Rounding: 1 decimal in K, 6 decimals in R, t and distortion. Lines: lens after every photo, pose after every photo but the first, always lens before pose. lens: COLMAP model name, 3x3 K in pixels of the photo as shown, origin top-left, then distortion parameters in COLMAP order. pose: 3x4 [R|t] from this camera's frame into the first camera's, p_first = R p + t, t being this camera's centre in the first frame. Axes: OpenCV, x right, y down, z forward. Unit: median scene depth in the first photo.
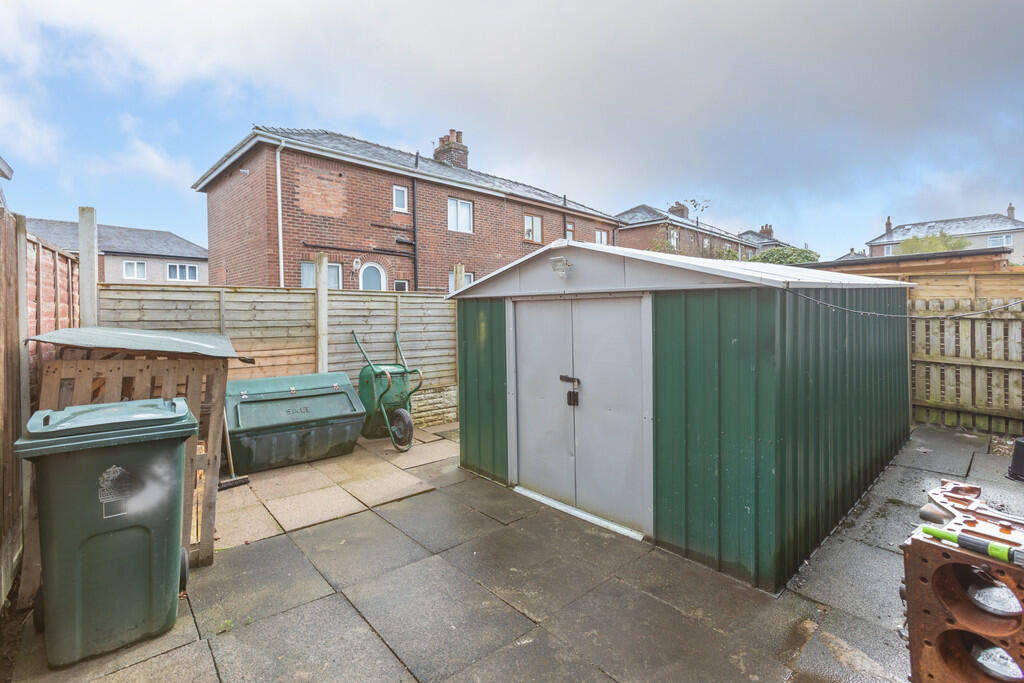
lens RADIAL K [[464.8, 0, 506.2], [0, 464.8, 340.6], [0, 0, 1]] dist [0.000536, -0.000273]
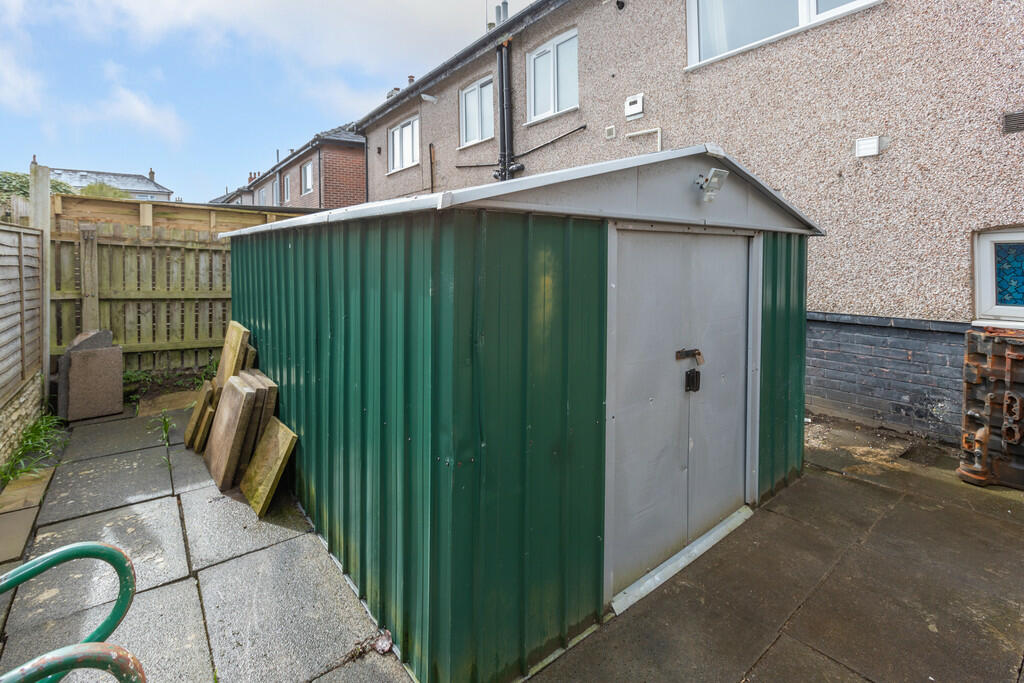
lens RADIAL K [[478.8, 0, 512.6], [0, 478.8, 266.8], [0, 0, 1]] dist [0.000382, -0.000187]
pose [[0.056074, -0.008442, 0.998391, -0.547663], [0.064516, 0.997905, 0.004815, -0.058507], [-0.996340, 0.064142, 0.056501, 1.183913]]
